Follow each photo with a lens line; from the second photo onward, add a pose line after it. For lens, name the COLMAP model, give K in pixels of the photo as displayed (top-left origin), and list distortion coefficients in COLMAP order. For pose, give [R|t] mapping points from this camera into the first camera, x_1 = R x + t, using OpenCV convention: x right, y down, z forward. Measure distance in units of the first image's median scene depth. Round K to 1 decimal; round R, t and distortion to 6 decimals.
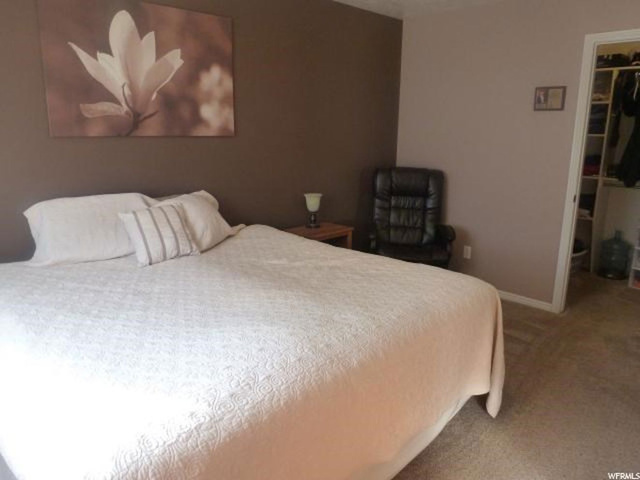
lens RADIAL K [[466.3, 0, 319.7], [0, 466.3, 237.1], [0, 0, 1]] dist [-0.047646, 0.008983]
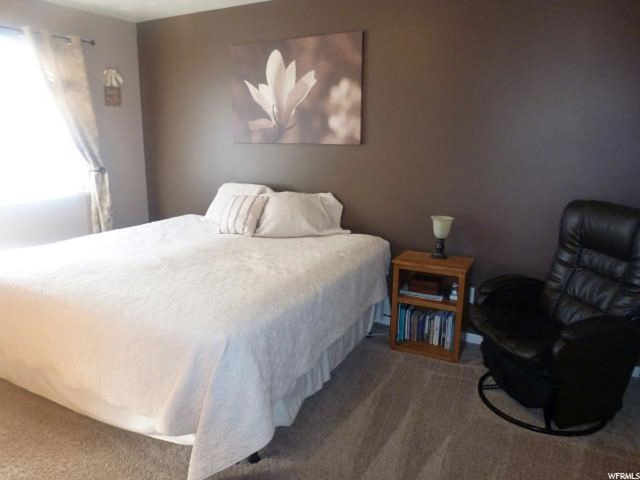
lens RADIAL K [[466.3, 0, 319.7], [0, 466.3, 243.0], [0, 0, 1]] dist [-0.047646, 0.008983]
pose [[0.296738, 0.202121, -0.933324, 0.914965], [-0.217362, 0.965986, 0.140087, -0.153479], [0.929892, 0.161300, 0.330579, 0.706896]]
